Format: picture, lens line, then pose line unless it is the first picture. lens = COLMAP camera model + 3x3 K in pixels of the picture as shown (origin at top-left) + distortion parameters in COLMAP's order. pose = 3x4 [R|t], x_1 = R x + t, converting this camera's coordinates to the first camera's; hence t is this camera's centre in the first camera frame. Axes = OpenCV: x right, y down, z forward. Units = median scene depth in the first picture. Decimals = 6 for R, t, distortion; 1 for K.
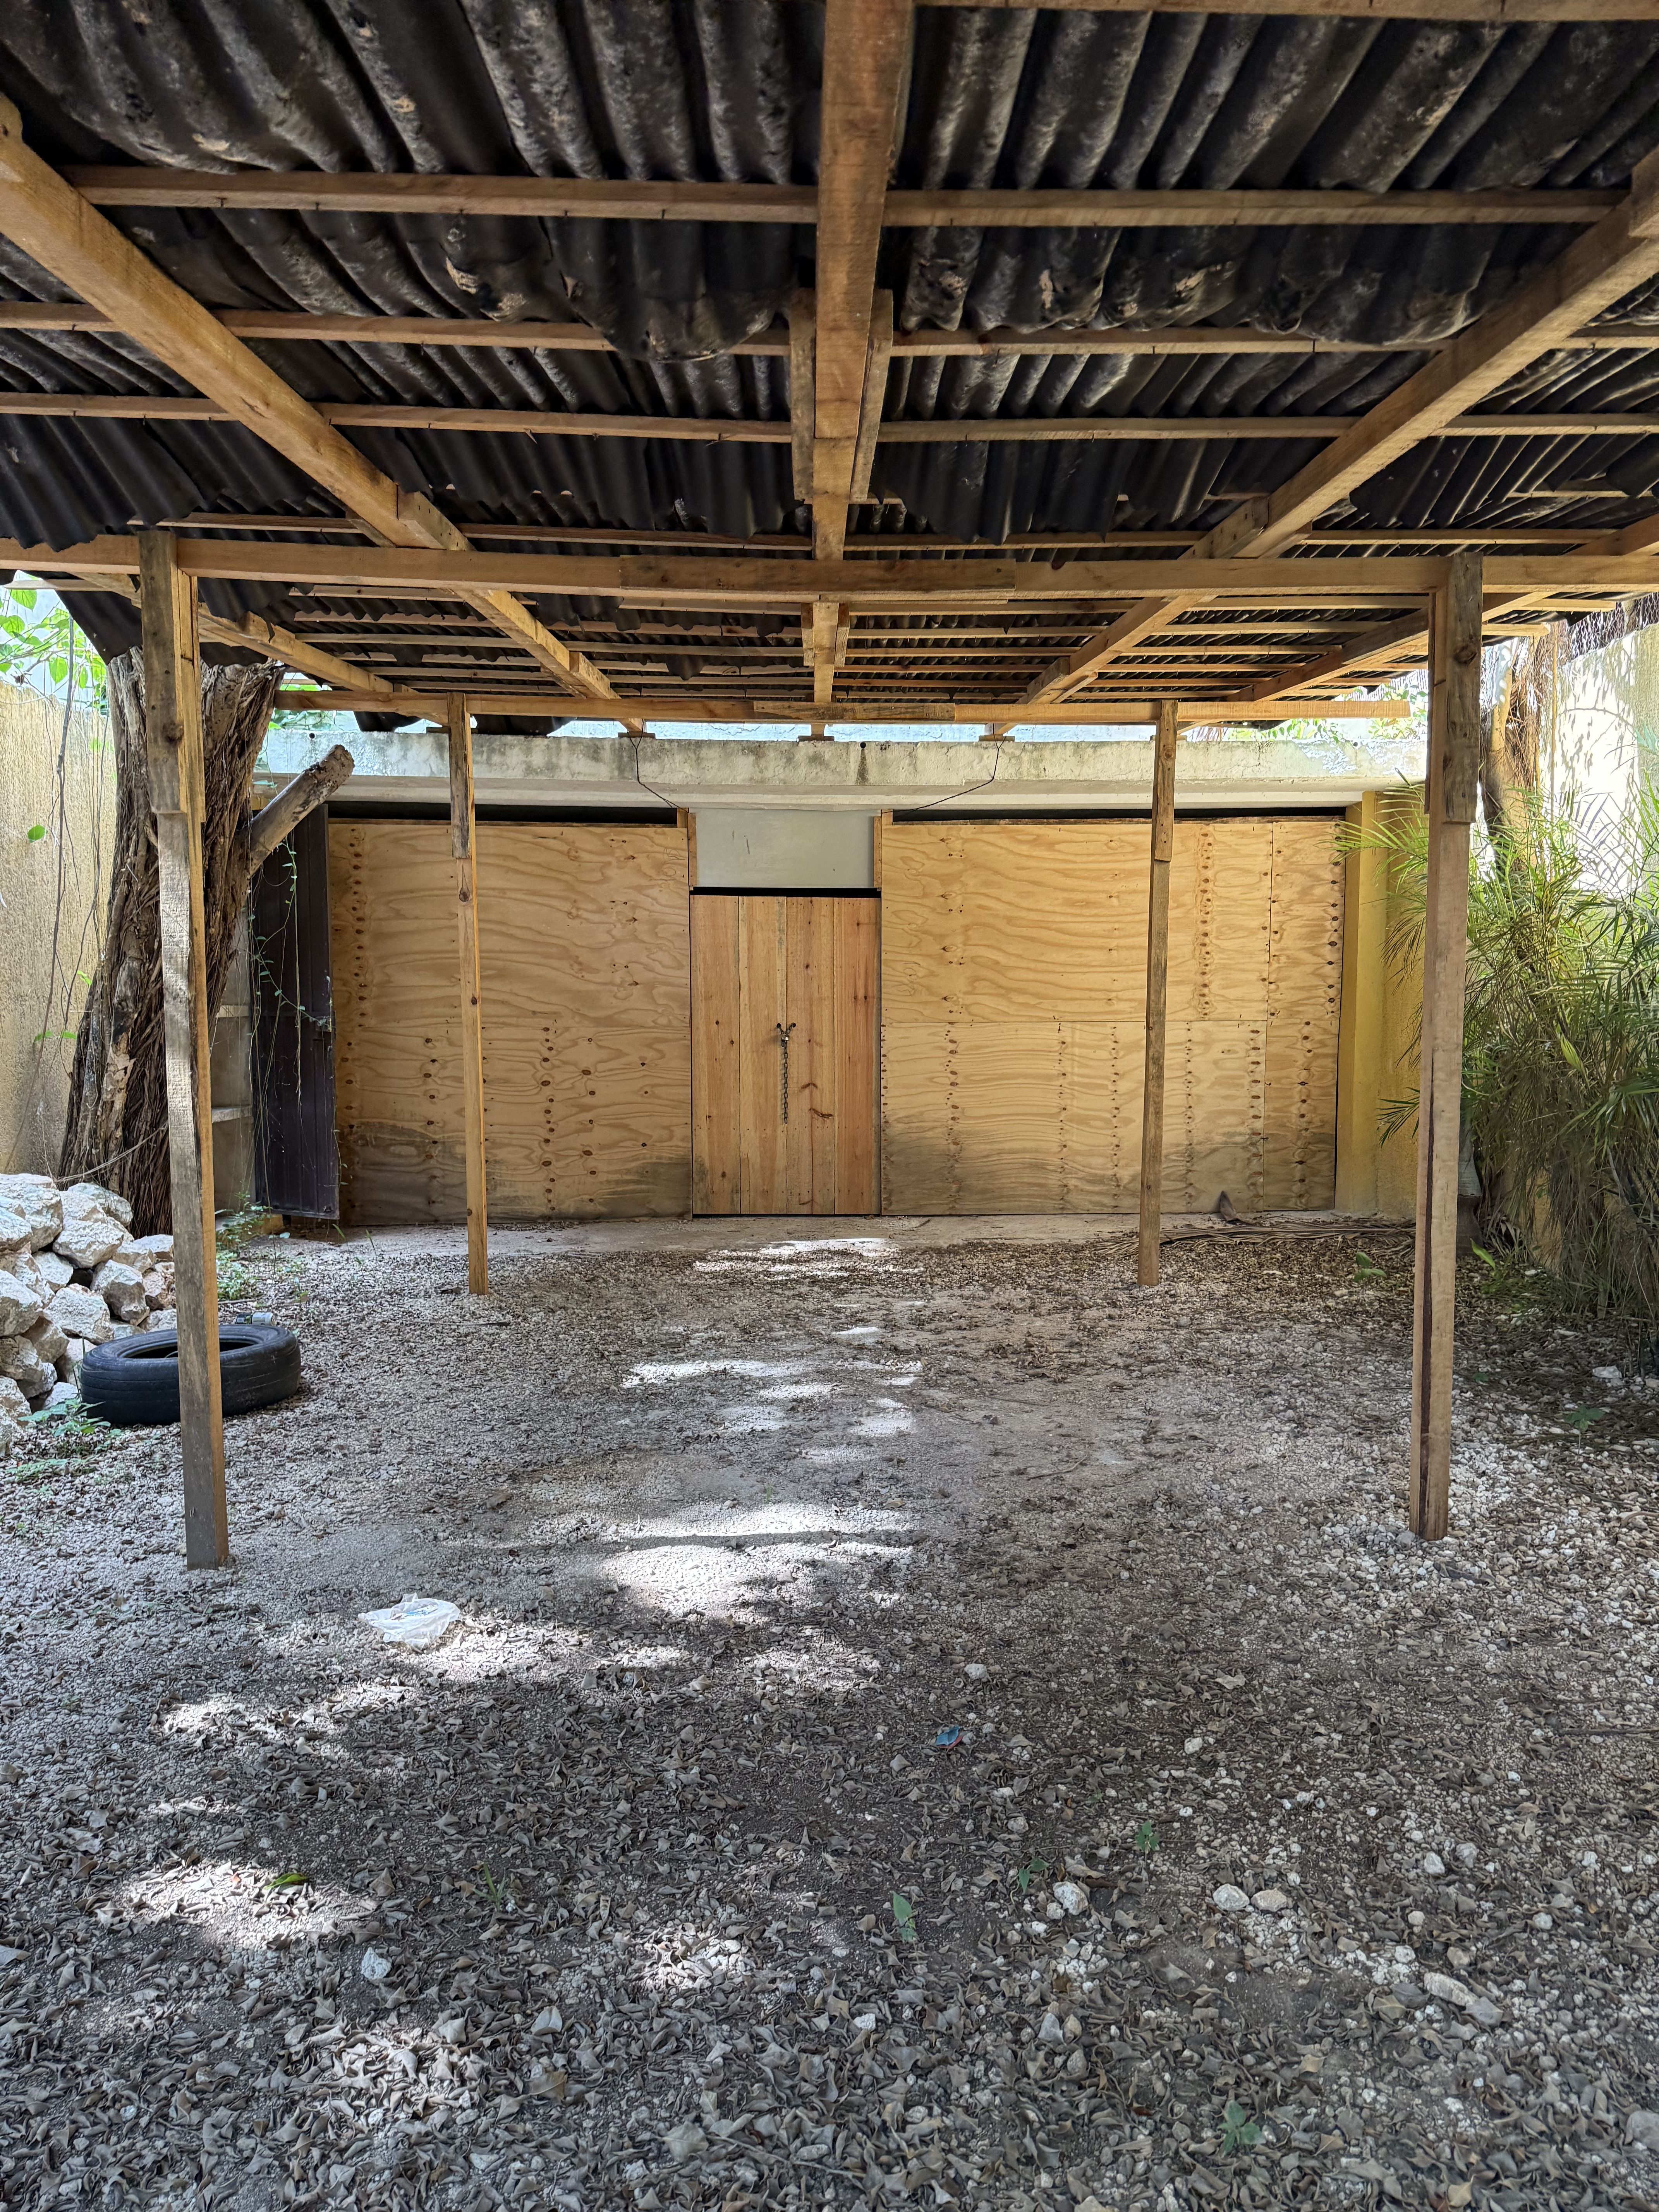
lens RADIAL K [[1555.4, 0, 834.7], [0, 1555.4, 1099.8], [0, 0, 1]] dist [-0.023475, -0.004084]
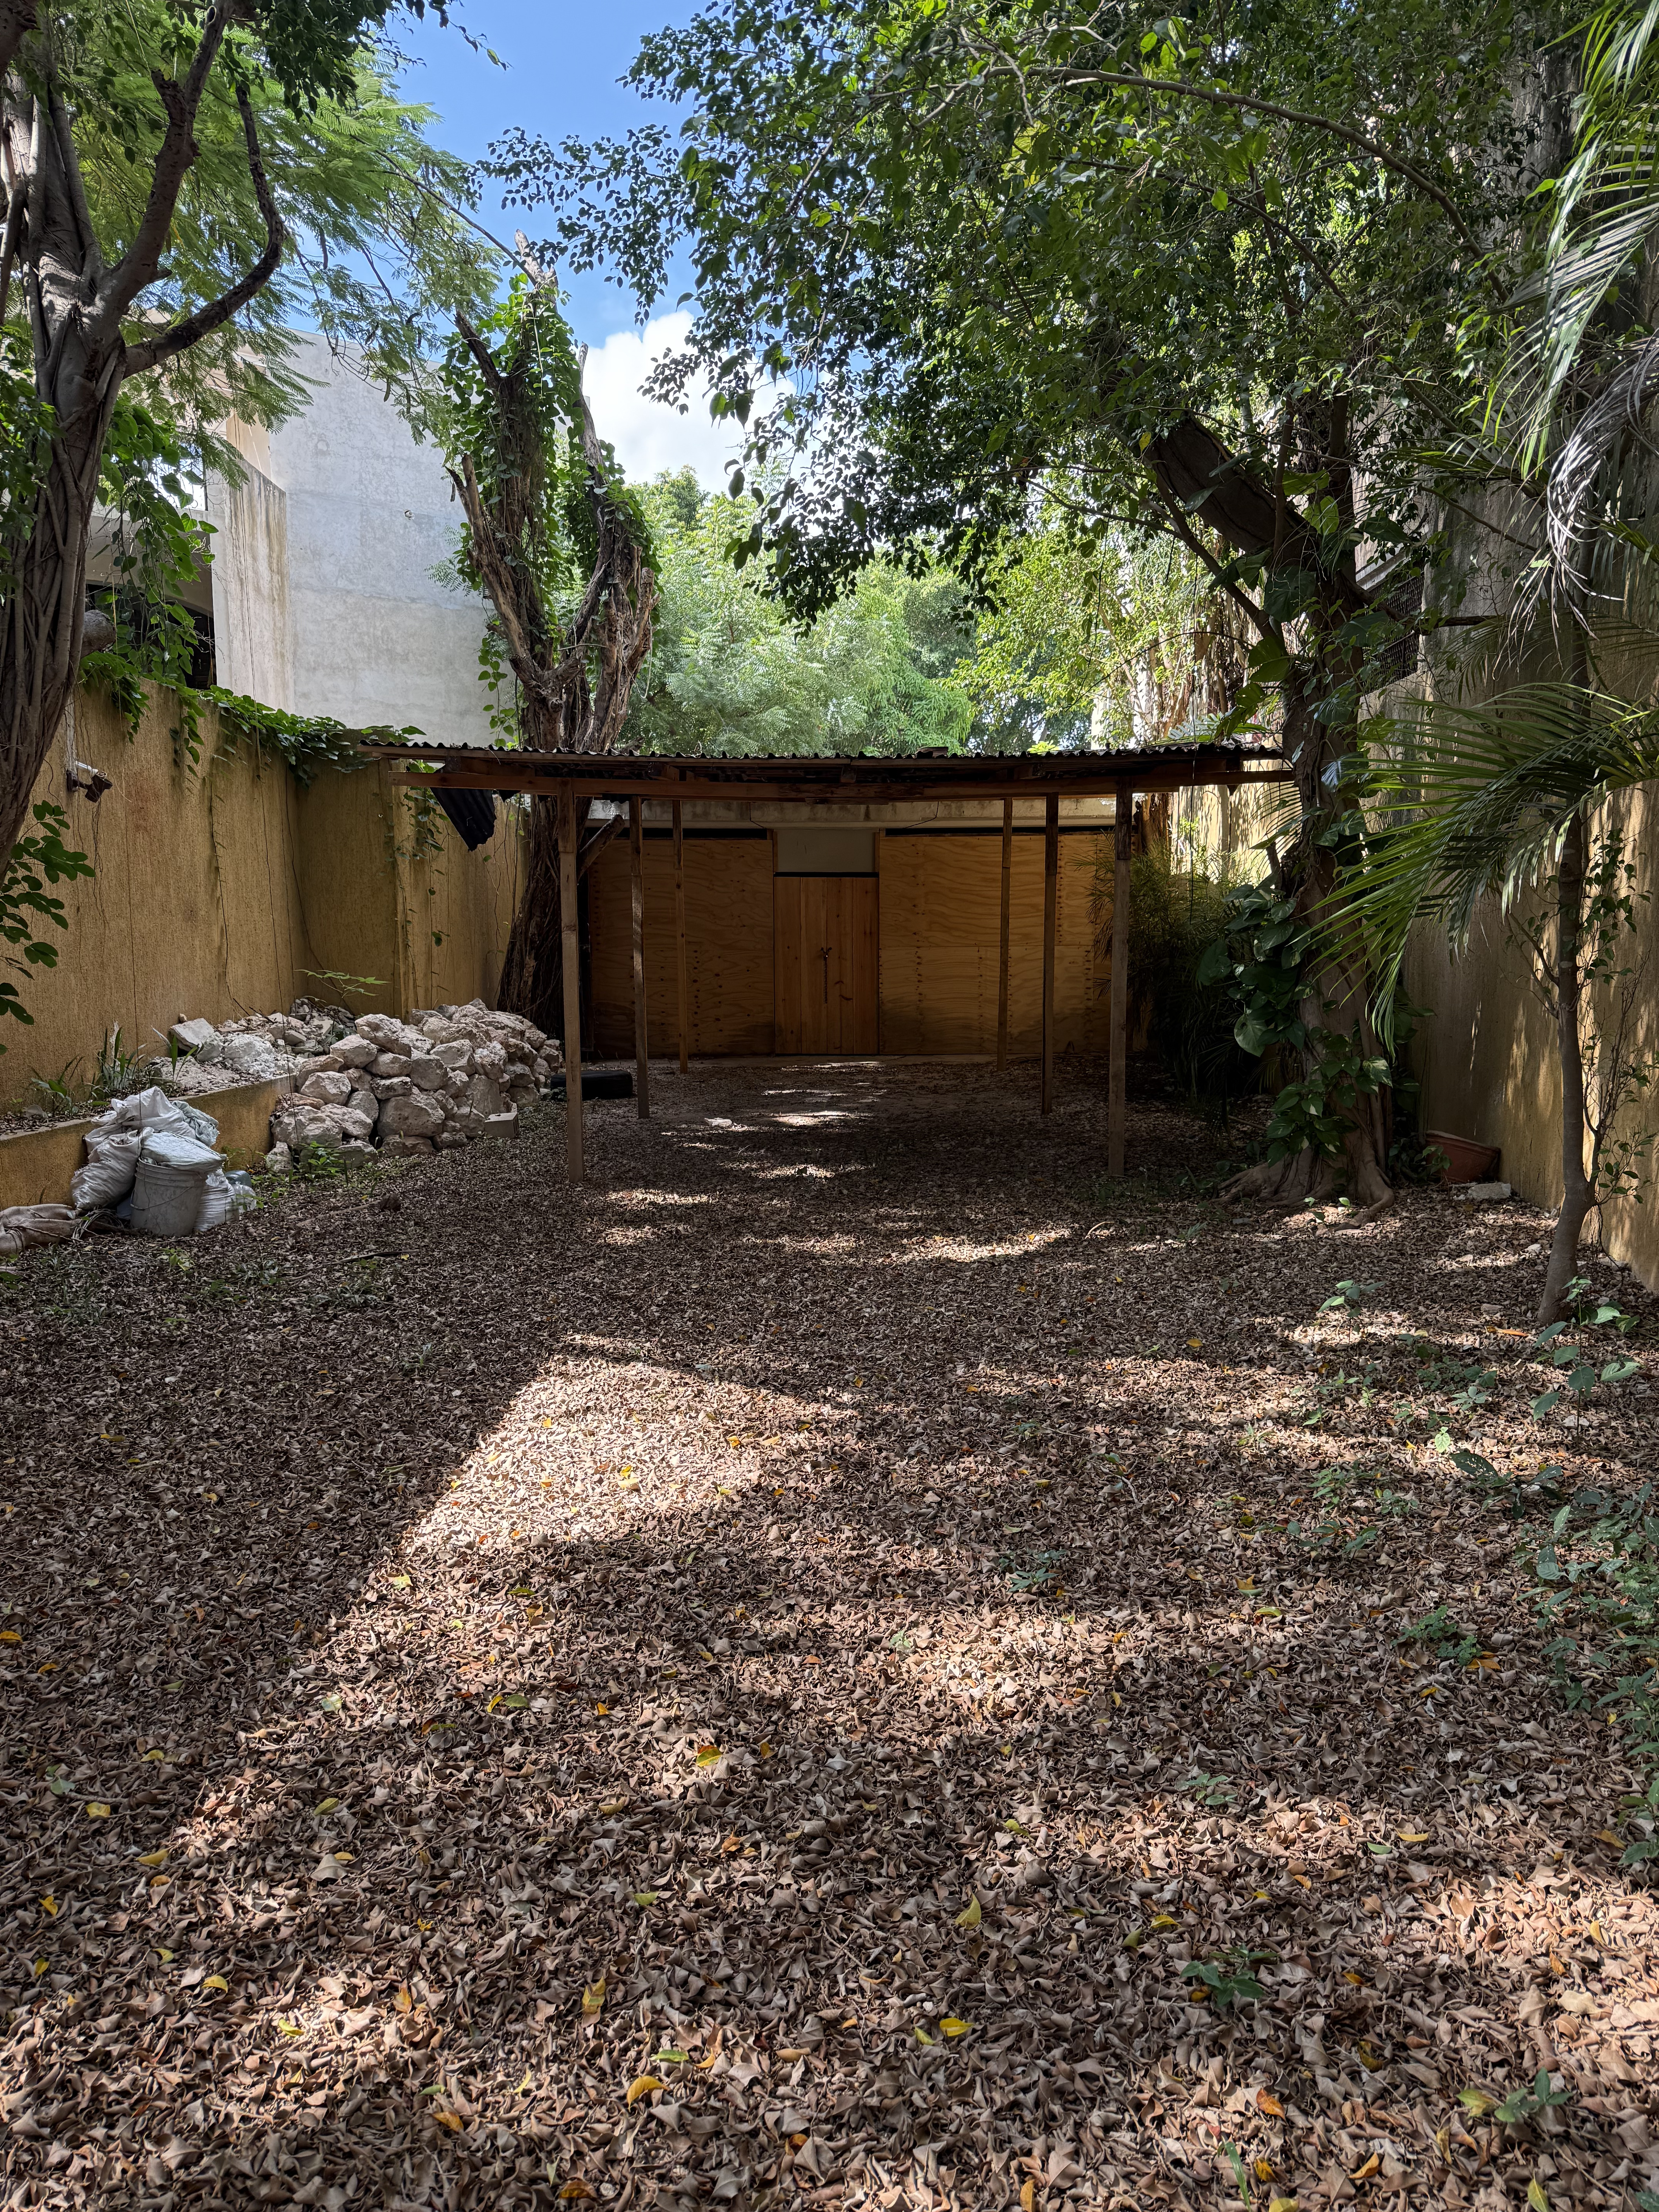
lens RADIAL K [[1555.4, 0, 829.6], [0, 1555.4, 1112.5], [0, 0, 1]] dist [-0.023475, -0.004084]
pose [[0.999327, 0.001108, -0.036671, 0.039355], [-0.001114, 0.999999, -0.000159, 0.144580], [0.036671, 0.000200, 0.999327, -0.817850]]
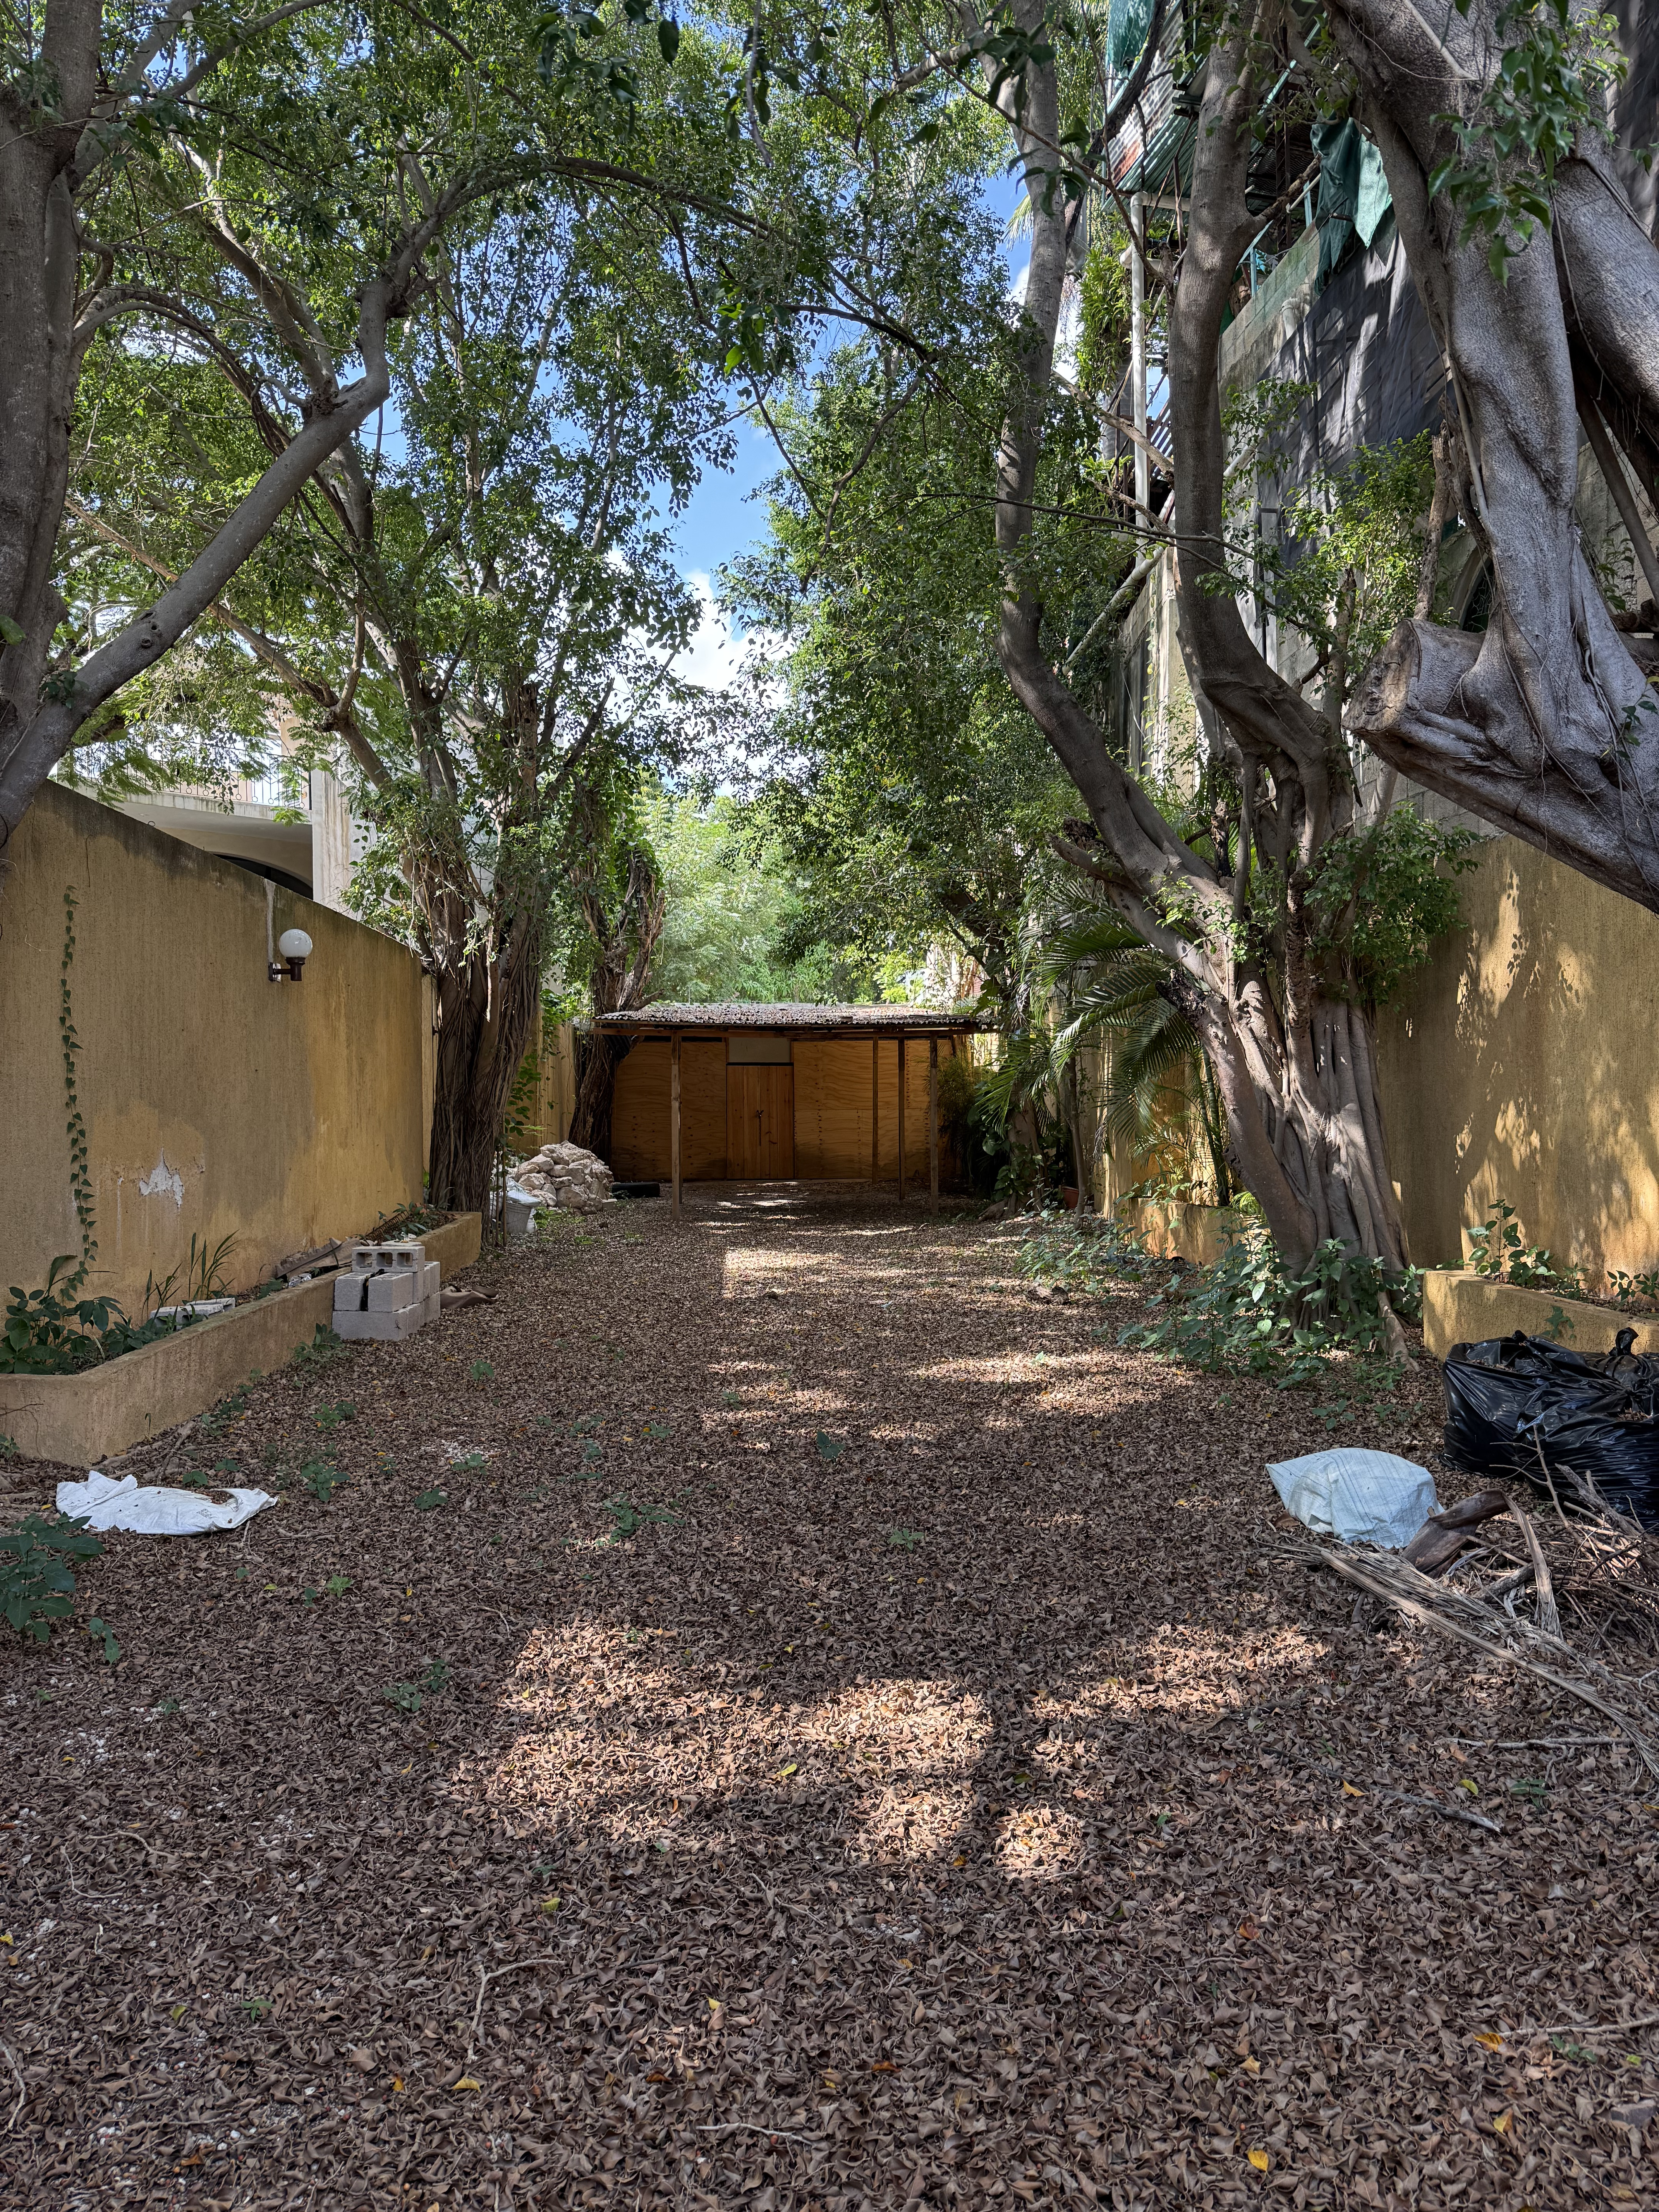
lens RADIAL K [[1555.4, 0, 829.8], [0, 1555.4, 1097.2], [0, 0, 1]] dist [-0.023475, -0.004084]
pose [[0.998368, -0.010827, 0.056072, -0.101165], [0.017400, 0.992848, -0.118110, 0.307393], [-0.054392, 0.118893, 0.991416, -2.182281]]
